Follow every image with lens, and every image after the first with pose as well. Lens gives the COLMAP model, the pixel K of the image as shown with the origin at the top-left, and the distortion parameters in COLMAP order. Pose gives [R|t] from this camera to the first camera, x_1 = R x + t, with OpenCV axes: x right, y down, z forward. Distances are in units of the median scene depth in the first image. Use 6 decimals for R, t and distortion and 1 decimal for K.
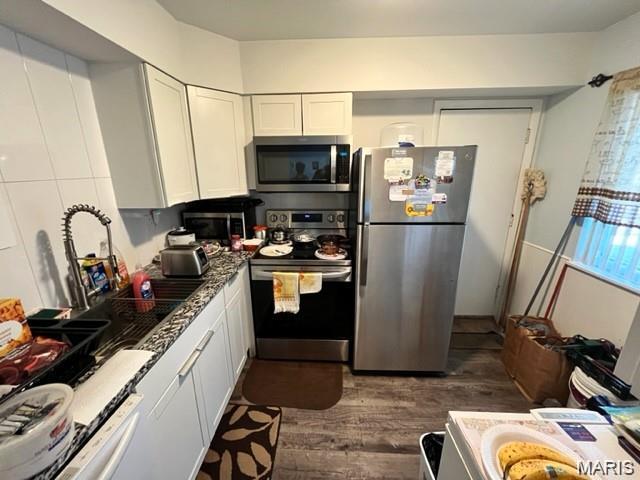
lens RADIAL K [[259.7, 0, 316.0], [0, 259.7, 239.0], [0, 0, 1]] dist [0.002296, 0.000485]
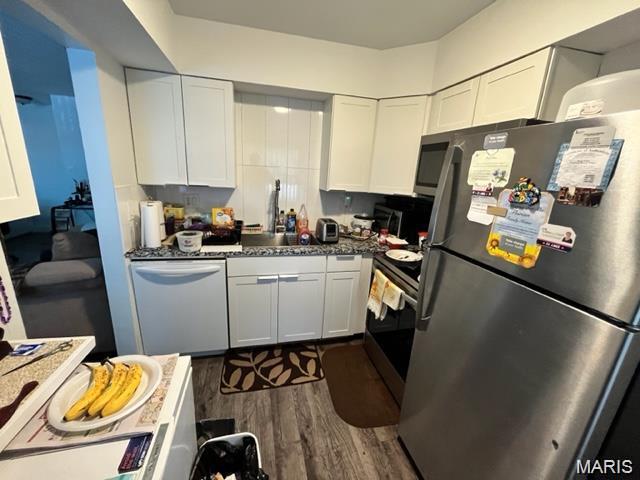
lens RADIAL K [[259.7, 0, 316.1], [0, 259.7, 239.3], [0, 0, 1]] dist [0.002296, 0.000485]
pose [[0.275510, 0.271010, -0.922306, 0.777224], [-0.309833, 0.933272, 0.181679, -0.106474], [0.909999, 0.235707, 0.341094, 0.478633]]
